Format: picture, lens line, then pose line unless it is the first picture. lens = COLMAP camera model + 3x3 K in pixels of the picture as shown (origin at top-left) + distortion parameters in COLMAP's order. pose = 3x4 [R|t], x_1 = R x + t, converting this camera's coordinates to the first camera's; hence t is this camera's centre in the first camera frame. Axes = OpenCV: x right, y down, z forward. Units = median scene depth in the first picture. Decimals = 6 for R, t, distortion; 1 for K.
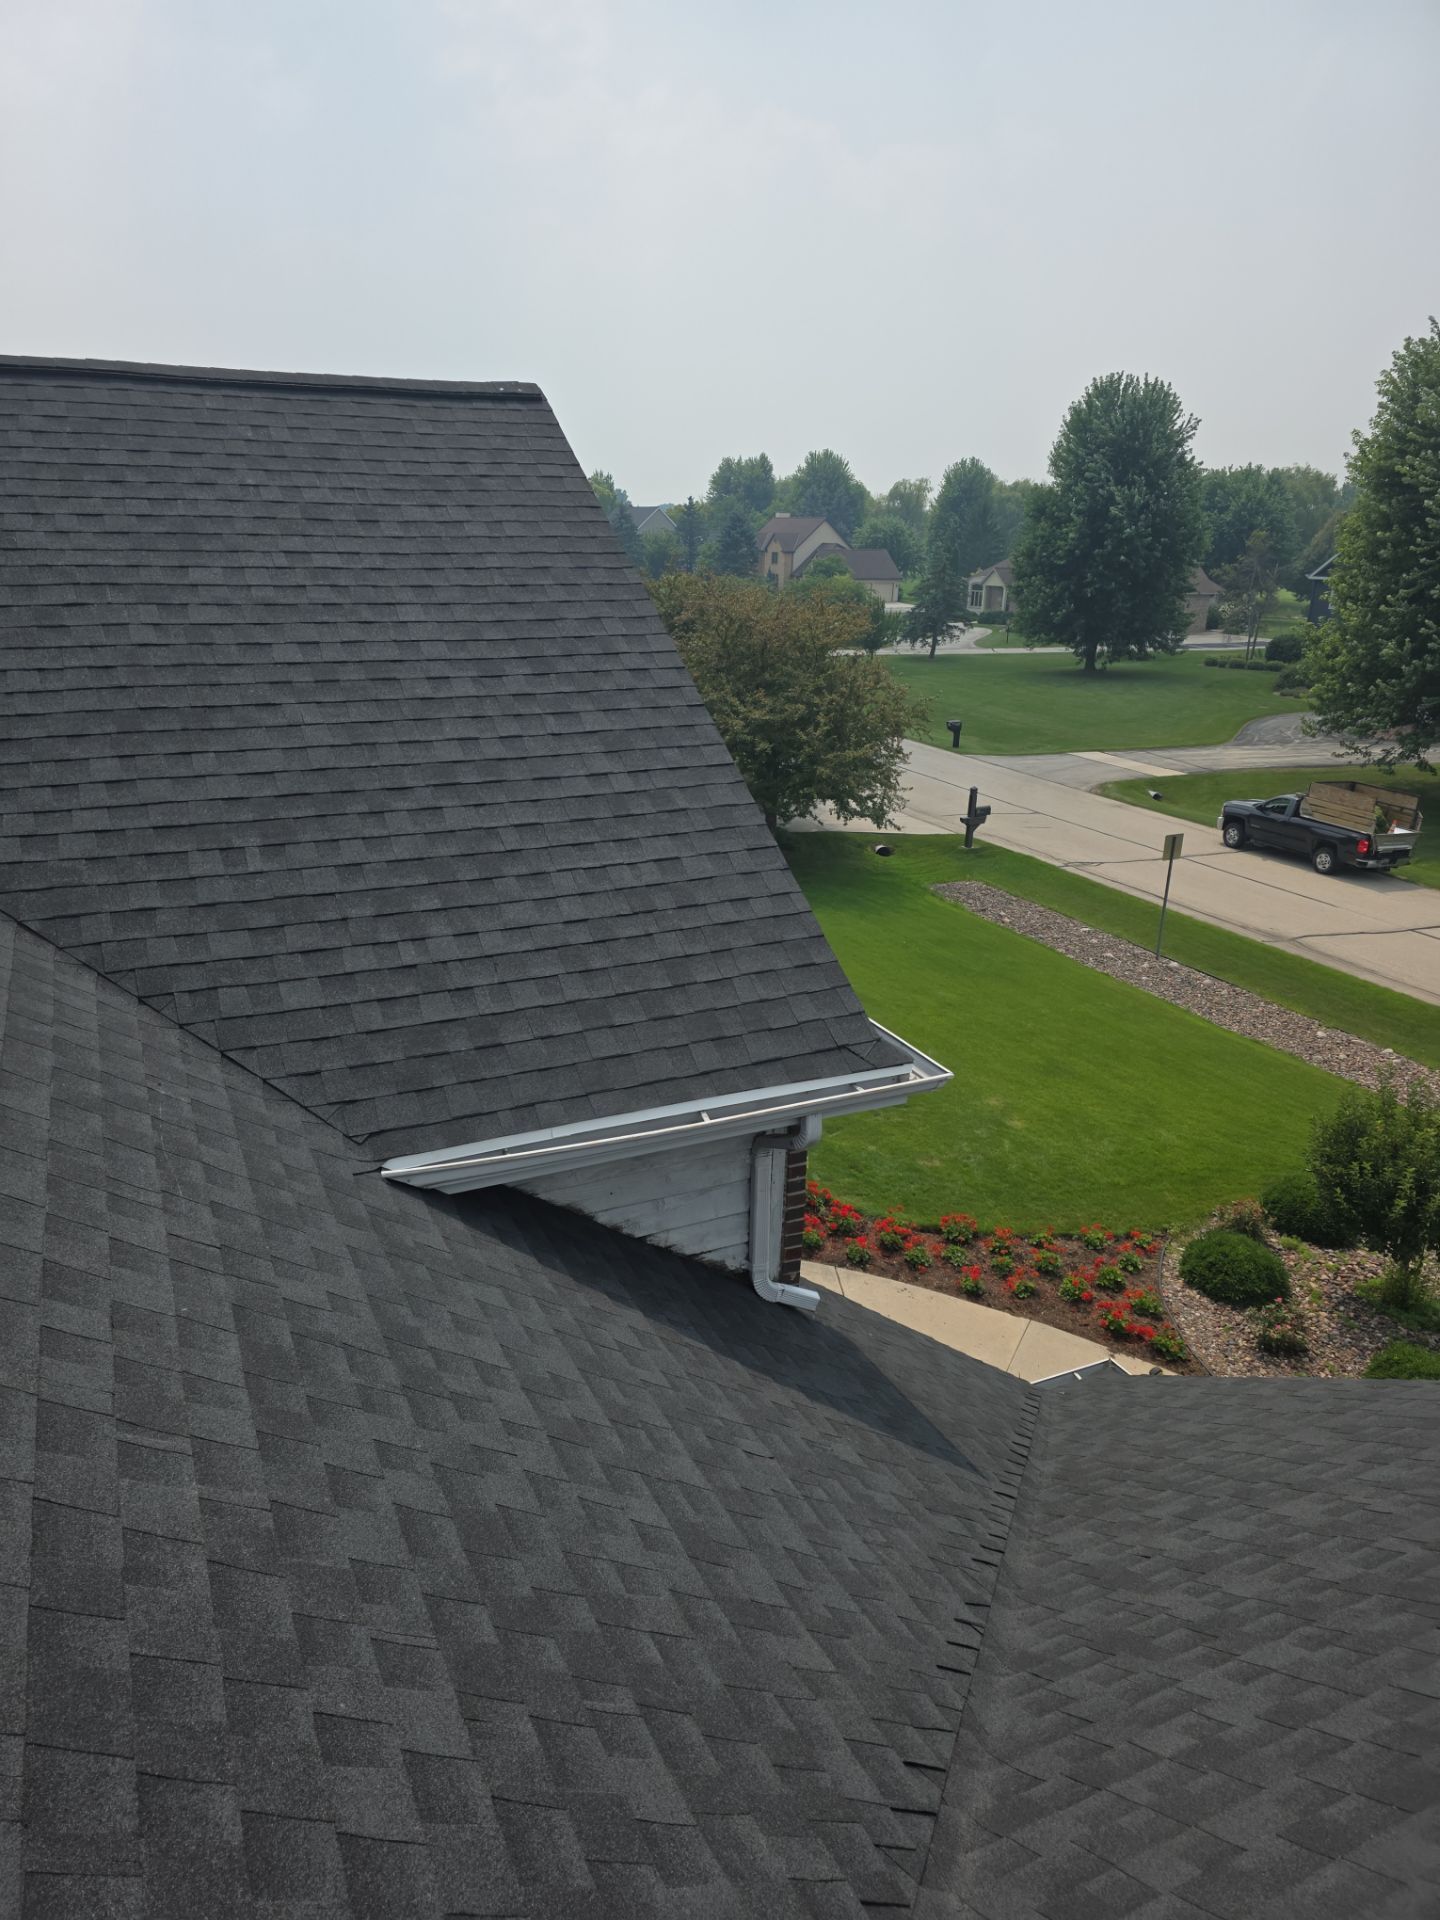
lens RADIAL K [[1294.8, 0, 720.0], [0, 1294.8, 960.0], [0, 0, 1]] dist [0.106626, -0.083425]
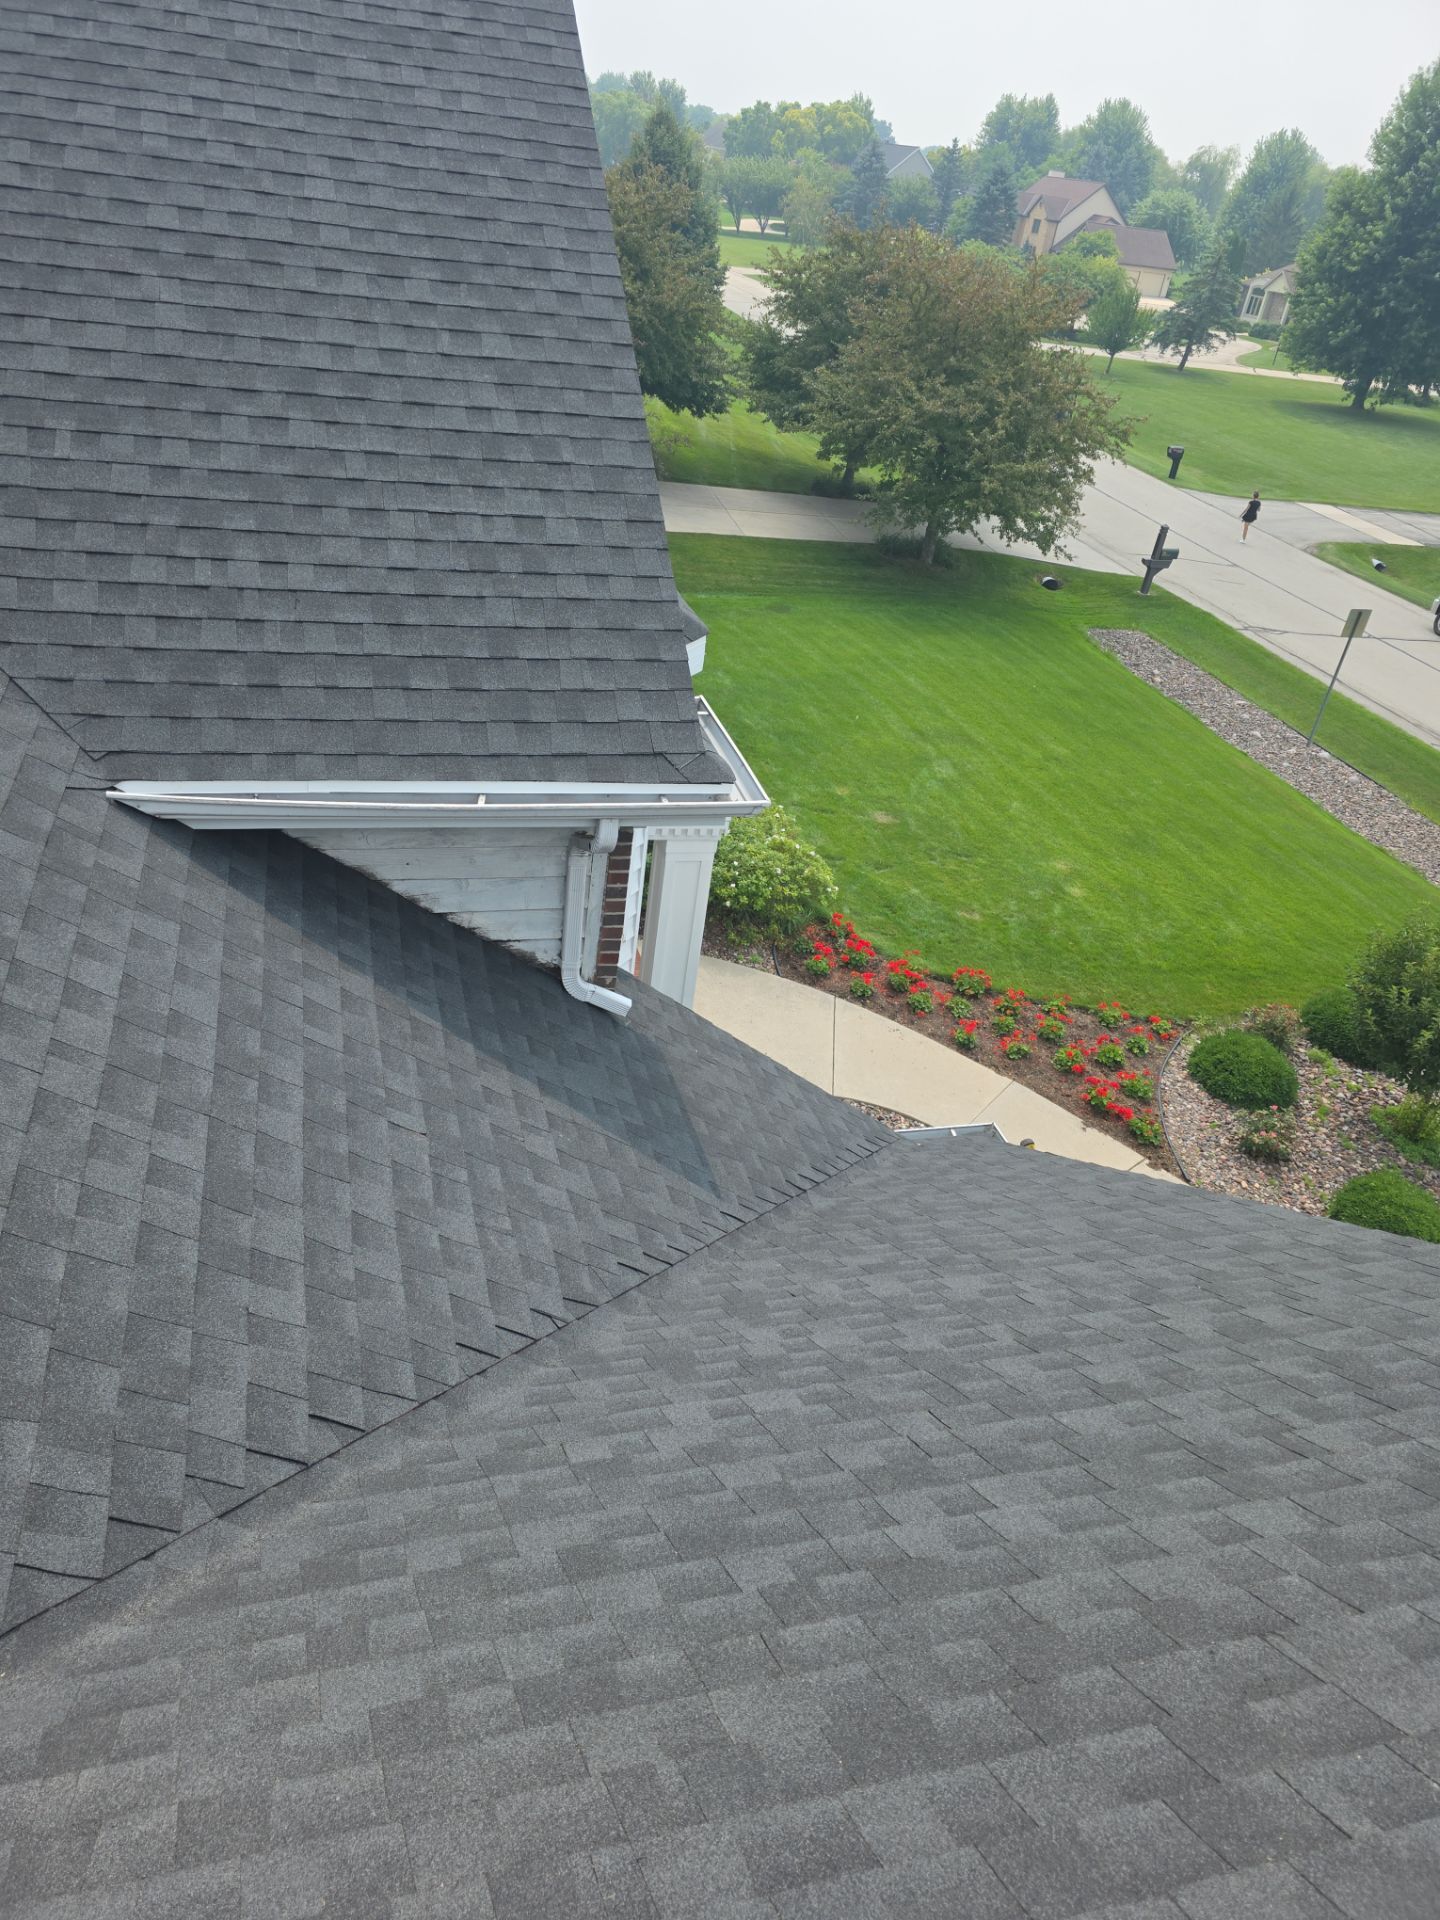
lens RADIAL K [[1305.4, 0, 720.0], [0, 1305.4, 960.0], [0, 0, 1]] dist [0.060046, -0.039718]
pose [[0.979018, 0.179259, -0.096902, 0.177421], [-0.153893, 0.962125, 0.225018, -0.005395], [0.133569, -0.205384, 0.969524, 0.046493]]
